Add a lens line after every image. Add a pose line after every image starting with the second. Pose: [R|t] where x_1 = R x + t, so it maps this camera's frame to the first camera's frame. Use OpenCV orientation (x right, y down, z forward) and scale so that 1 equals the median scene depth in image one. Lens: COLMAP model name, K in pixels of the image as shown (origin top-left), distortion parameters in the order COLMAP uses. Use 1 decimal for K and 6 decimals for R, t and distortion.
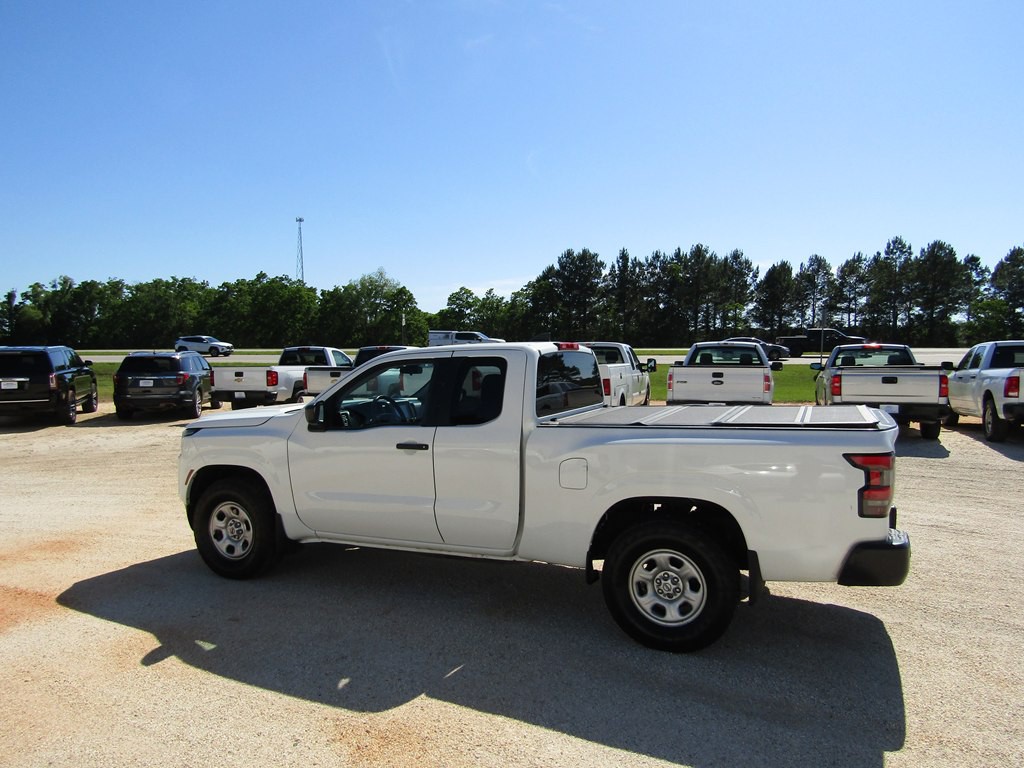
lens RADIAL K [[722.5, 0, 512.4], [0, 722.5, 384.1], [0, 0, 1]] dist [-0.014048, 0.004956]
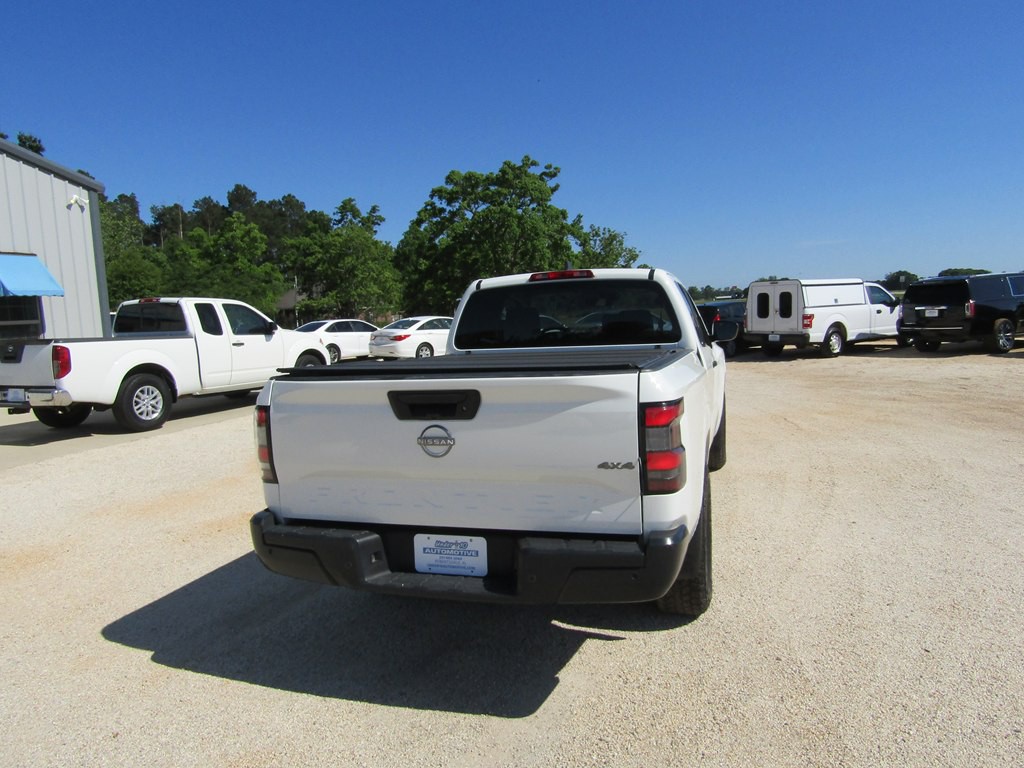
lens RADIAL K [[722.5, 0, 514.5], [0, 722.5, 383.3], [0, 0, 1]] dist [-0.014048, 0.004956]
pose [[0.101100, 0.097598, -0.990077, 0.287402], [0.003238, 0.995139, 0.098427, -0.002199], [0.994871, -0.013157, 0.100293, 0.254027]]
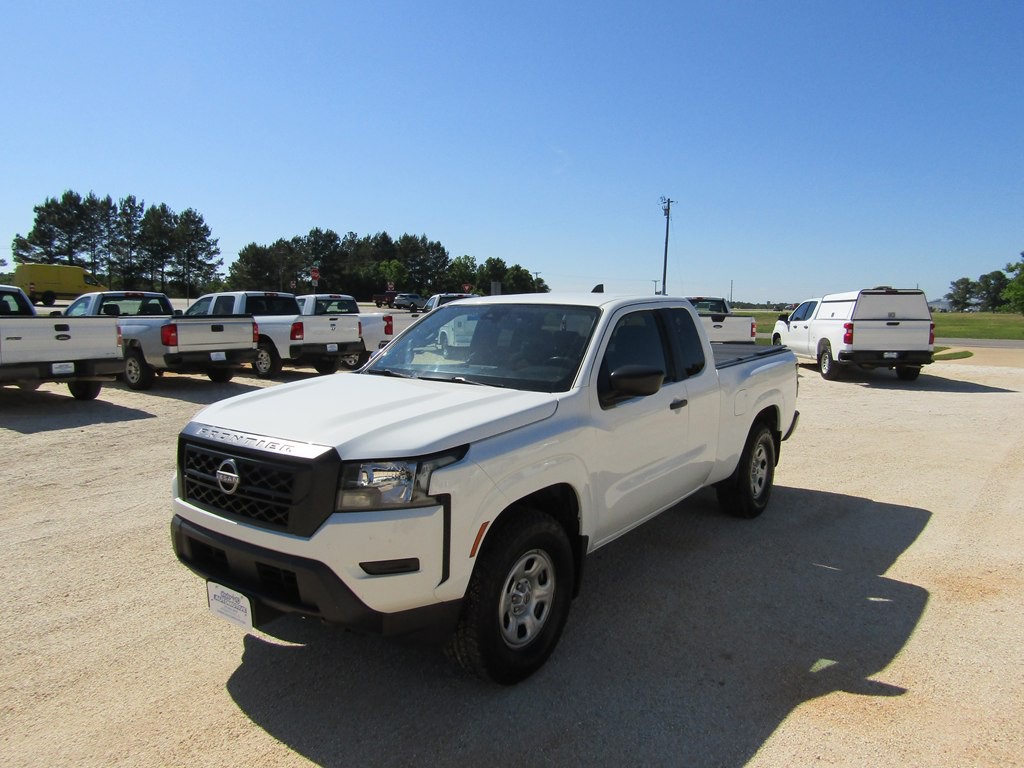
lens RADIAL K [[722.5, 0, 513.0], [0, 722.5, 382.7], [0, 0, 1]] dist [-0.014048, 0.004956]
pose [[0.221299, -0.099644, 0.970102, -0.294591], [0.030739, 0.994985, 0.095188, -0.009929], [-0.974721, 0.008755, 0.223252, 0.270412]]
